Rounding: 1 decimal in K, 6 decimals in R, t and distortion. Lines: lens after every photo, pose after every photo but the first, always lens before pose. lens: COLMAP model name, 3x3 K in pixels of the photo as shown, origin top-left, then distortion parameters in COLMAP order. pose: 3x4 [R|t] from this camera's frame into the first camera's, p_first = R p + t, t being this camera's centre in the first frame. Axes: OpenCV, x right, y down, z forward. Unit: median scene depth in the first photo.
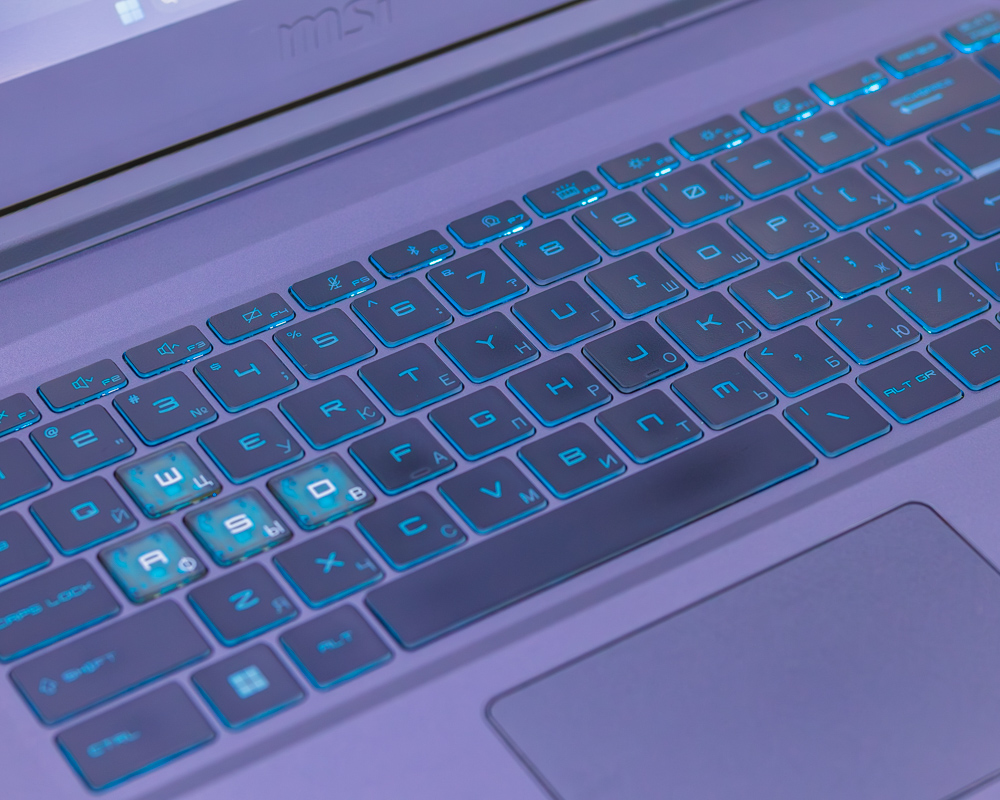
lens RADIAL K [[3027.1, 0, 500.5], [0, 3027.1, 400.9], [0, 0, 1]] dist [0.018610, 0.000000]
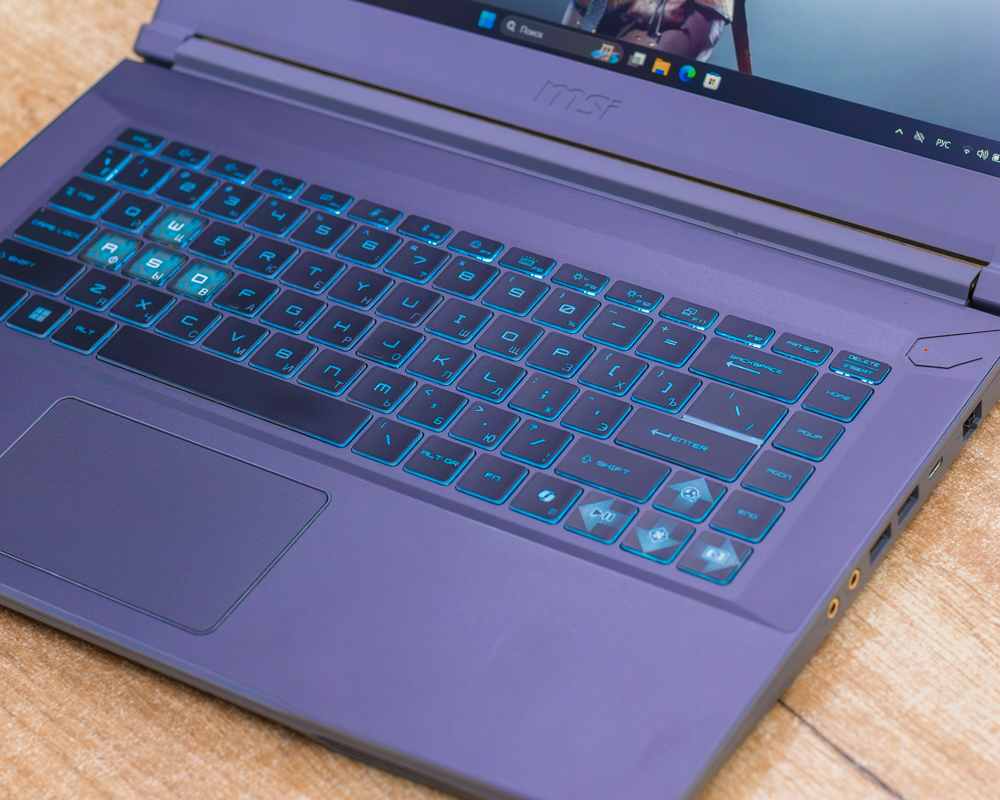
lens RADIAL K [[3027.1, 0, 500.3], [0, 3027.1, 399.2], [0, 0, 1]] dist [0.018610, 0.000000]
pose [[0.412546, 0.552032, -0.724615, 1.190765], [-0.530603, 0.792209, 0.301439, -0.482931], [0.740450, 0.260125, 0.619732, 0.132646]]
